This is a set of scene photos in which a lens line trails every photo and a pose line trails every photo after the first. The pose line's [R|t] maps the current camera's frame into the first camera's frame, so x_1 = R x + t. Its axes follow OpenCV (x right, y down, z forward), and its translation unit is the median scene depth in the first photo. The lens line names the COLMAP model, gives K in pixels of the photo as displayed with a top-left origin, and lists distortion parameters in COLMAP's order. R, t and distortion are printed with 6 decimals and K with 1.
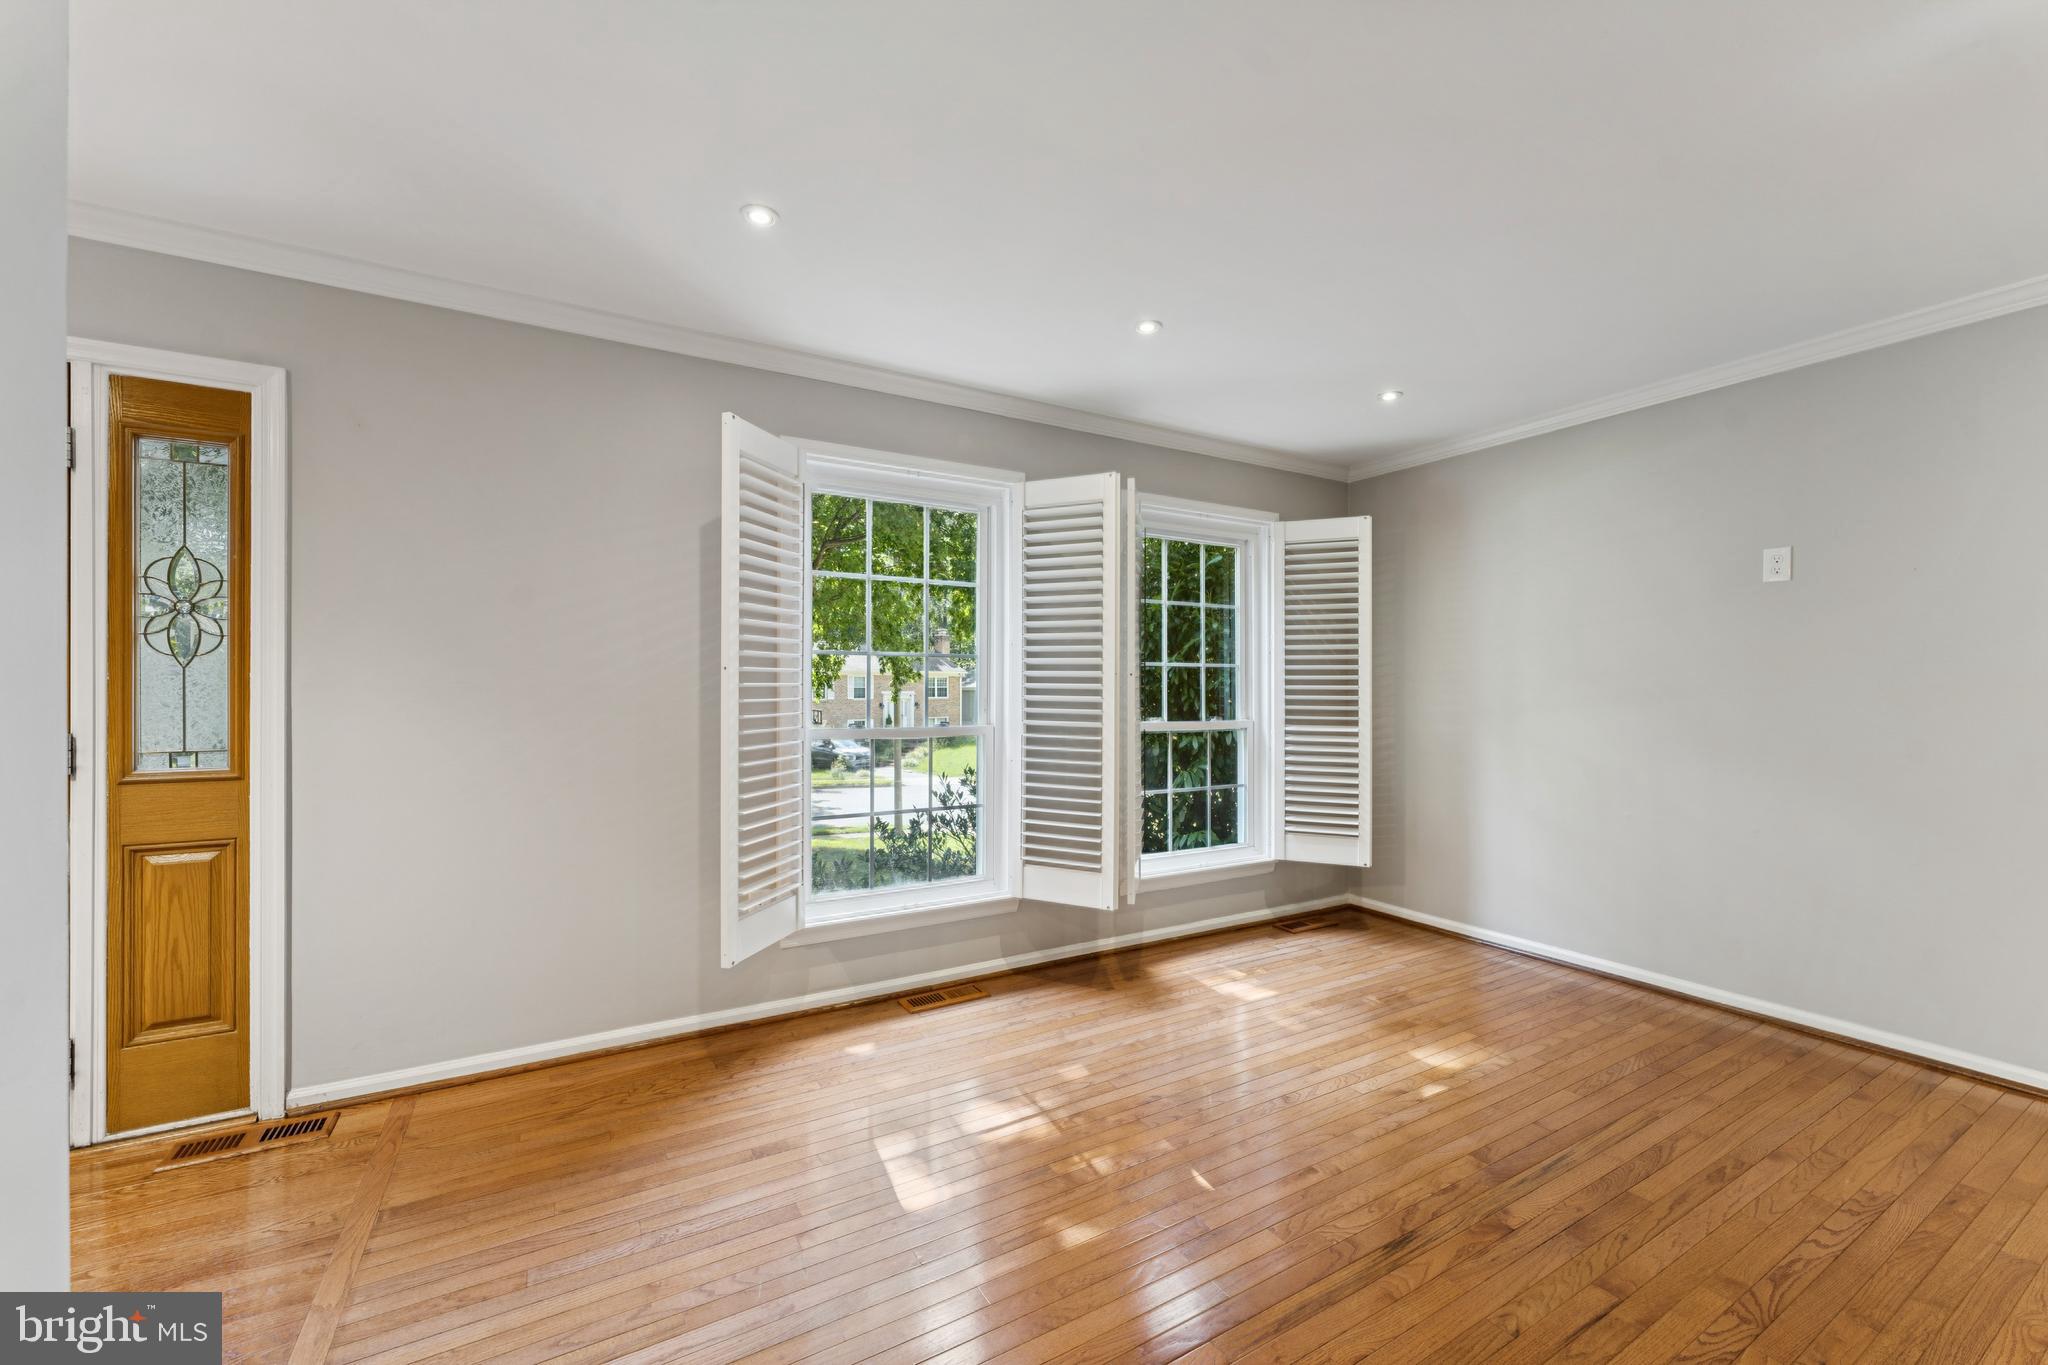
lens RADIAL K [[828.3, 0, 1038.1], [0, 828.3, 680.8], [0, 0, 1]] dist [-0.002736, 0.002791]
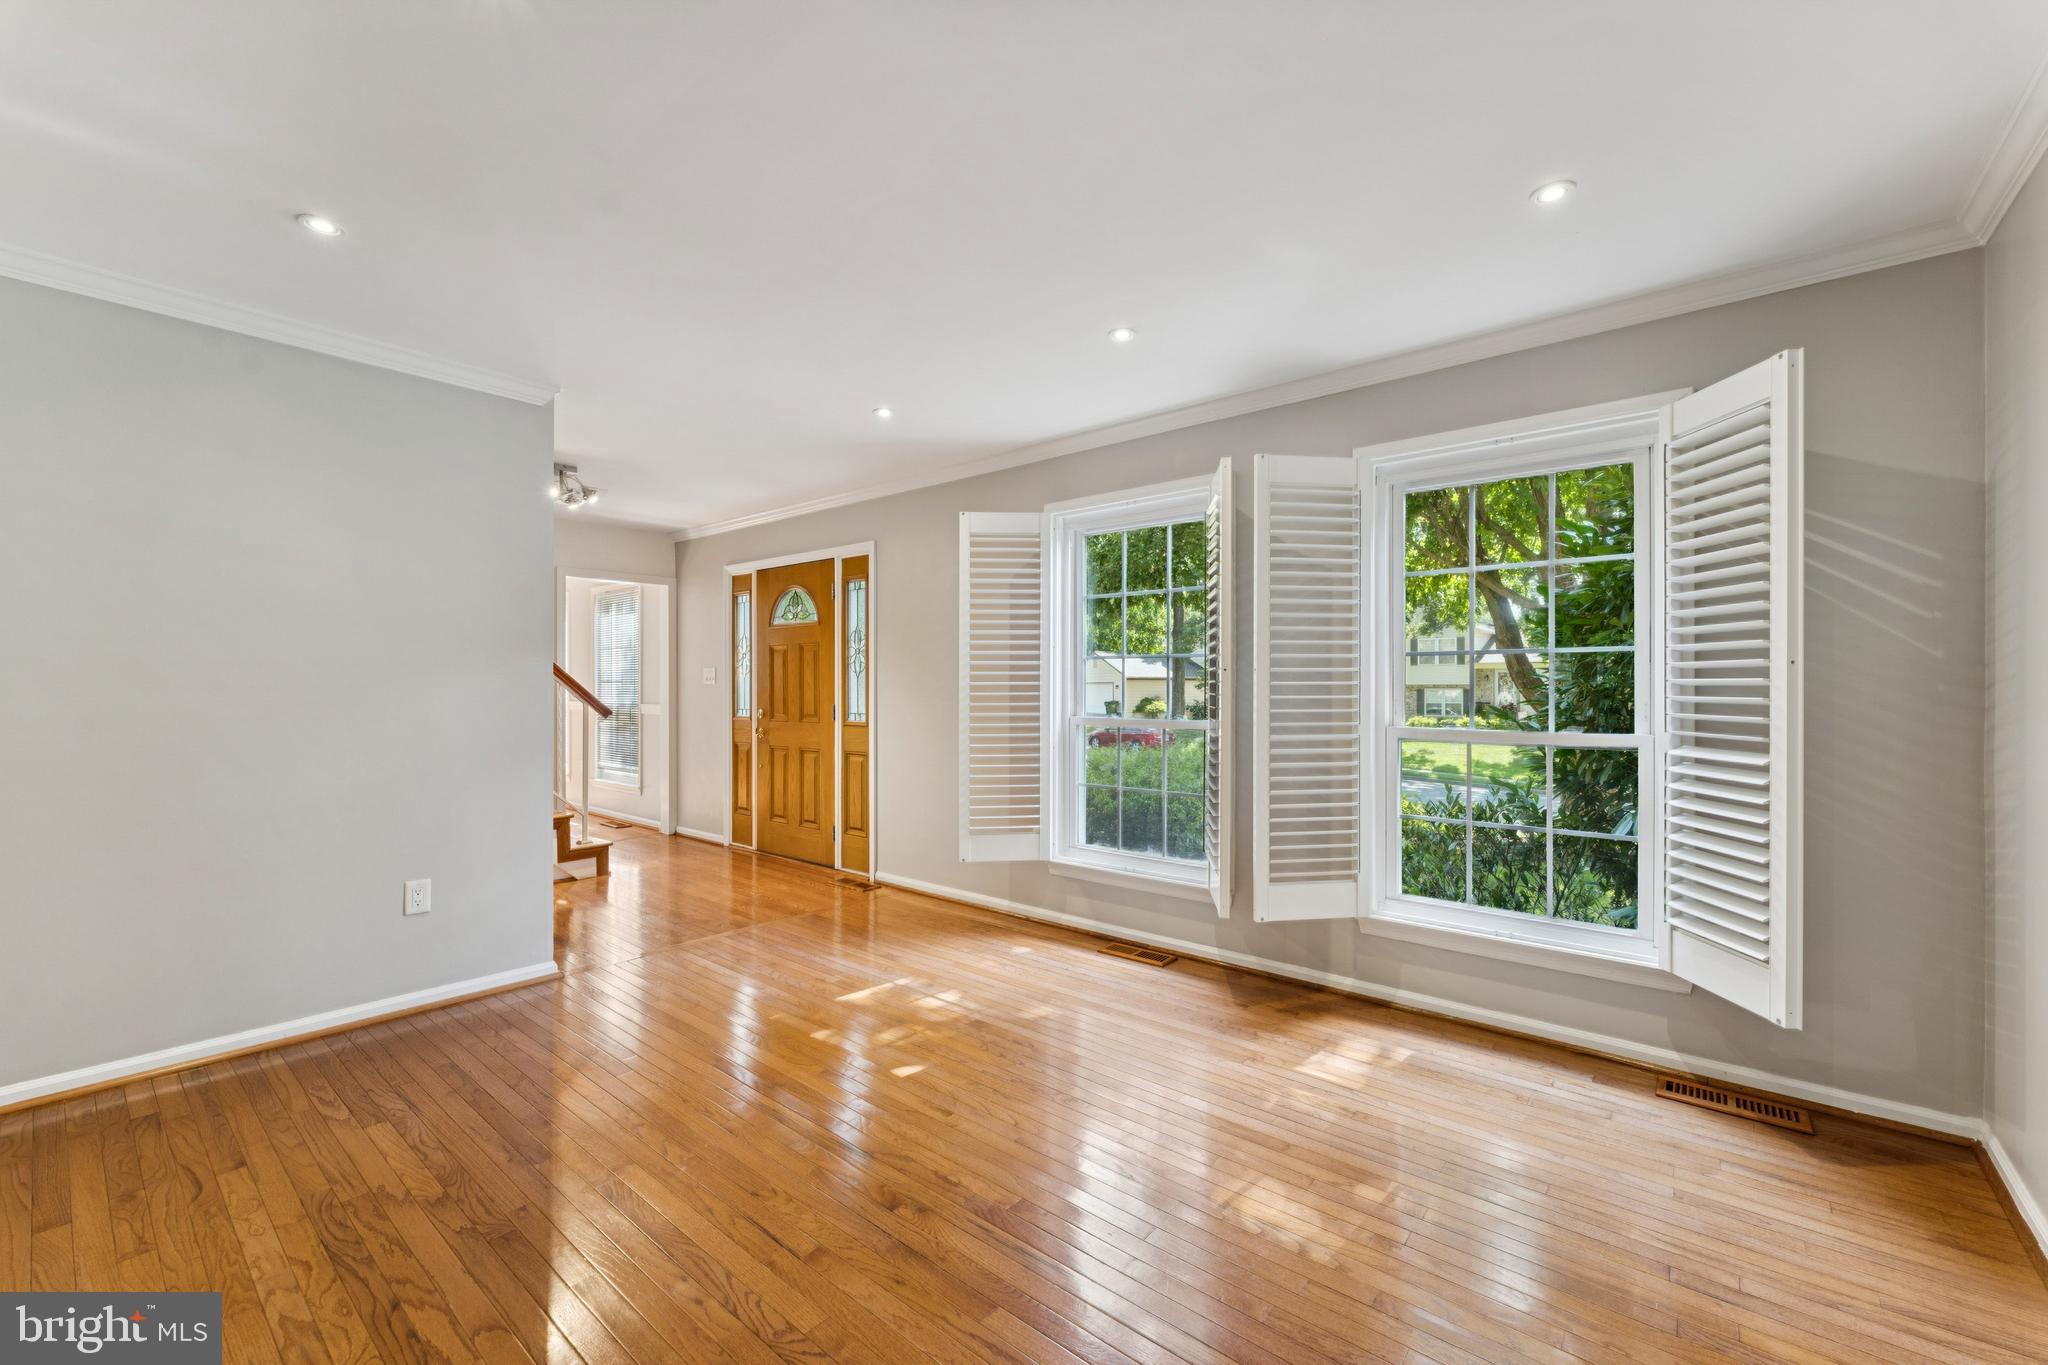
lens RADIAL K [[828.3, 0, 1027.8], [0, 828.3, 681.2], [0, 0, 1]] dist [-0.002736, 0.002791]
pose [[0.327636, -0.010243, -0.944748, 0.906005], [0.004382, 0.999947, -0.009322, 0.012750], [0.944794, -0.001086, 0.327664, 0.469085]]
